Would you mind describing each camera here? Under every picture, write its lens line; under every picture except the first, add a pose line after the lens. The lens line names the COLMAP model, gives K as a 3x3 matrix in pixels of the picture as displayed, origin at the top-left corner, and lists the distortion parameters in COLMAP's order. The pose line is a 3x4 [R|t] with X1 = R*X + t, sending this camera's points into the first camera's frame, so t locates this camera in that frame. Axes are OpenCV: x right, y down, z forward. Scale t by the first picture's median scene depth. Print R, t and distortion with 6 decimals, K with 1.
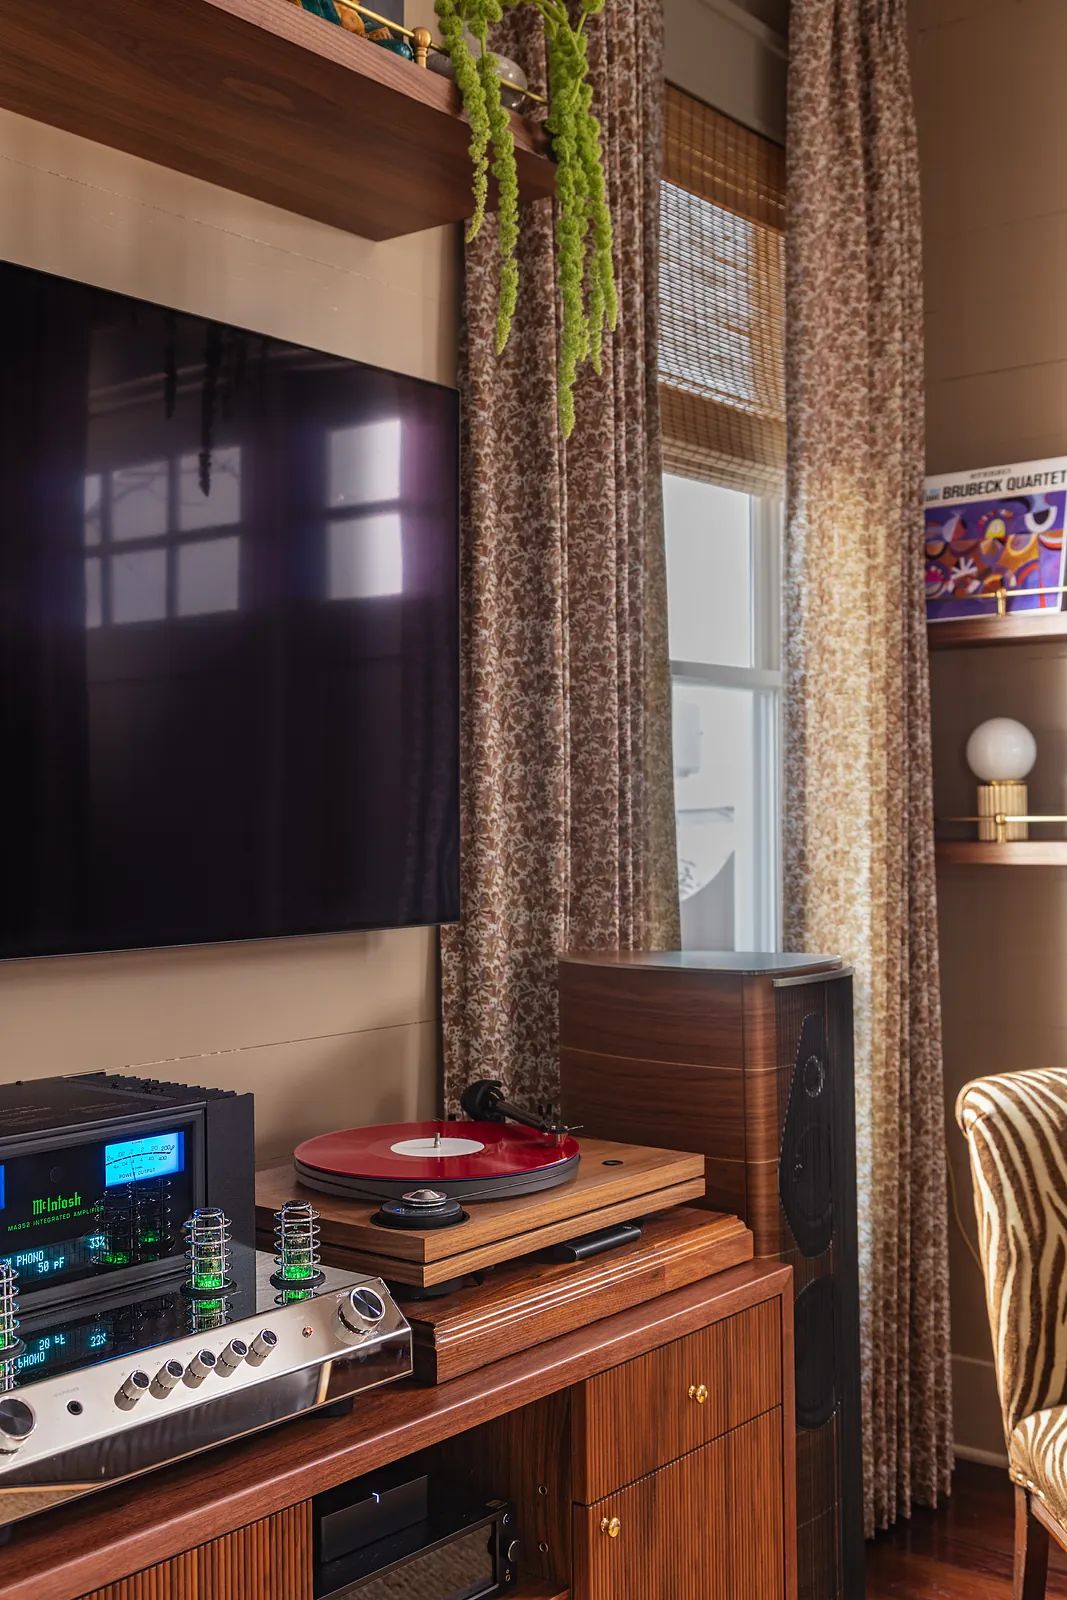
lens RADIAL K [[1779.8, 0, 520.4], [0, 1779.8, 800.1], [0, 0, 1]] dist [0.004639, 0.000000]
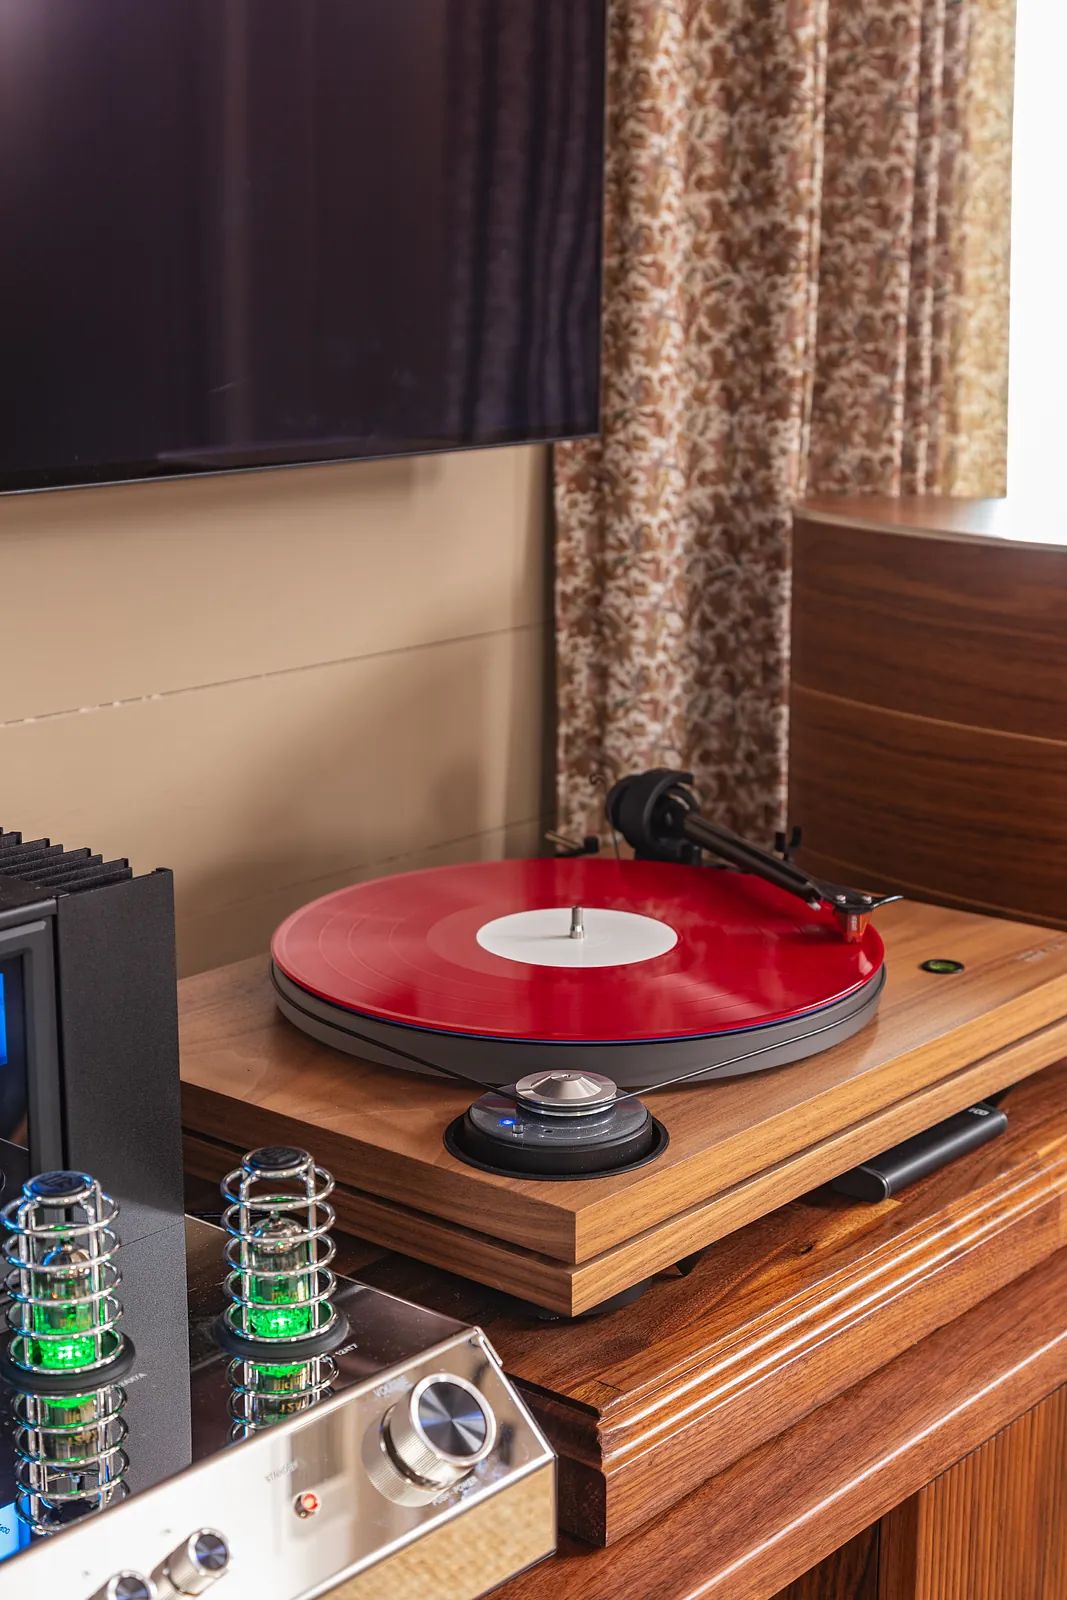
lens RADIAL K [[2489.7, 0, 528.8], [0, 2489.7, 801.1], [0, 0, 1]] dist [0.022636, 0.000000]
pose [[0.999619, 0.017049, -0.021717, -0.034620], [-0.011628, 0.973378, 0.228911, 0.008245], [0.025042, -0.228572, 0.973205, 0.283003]]
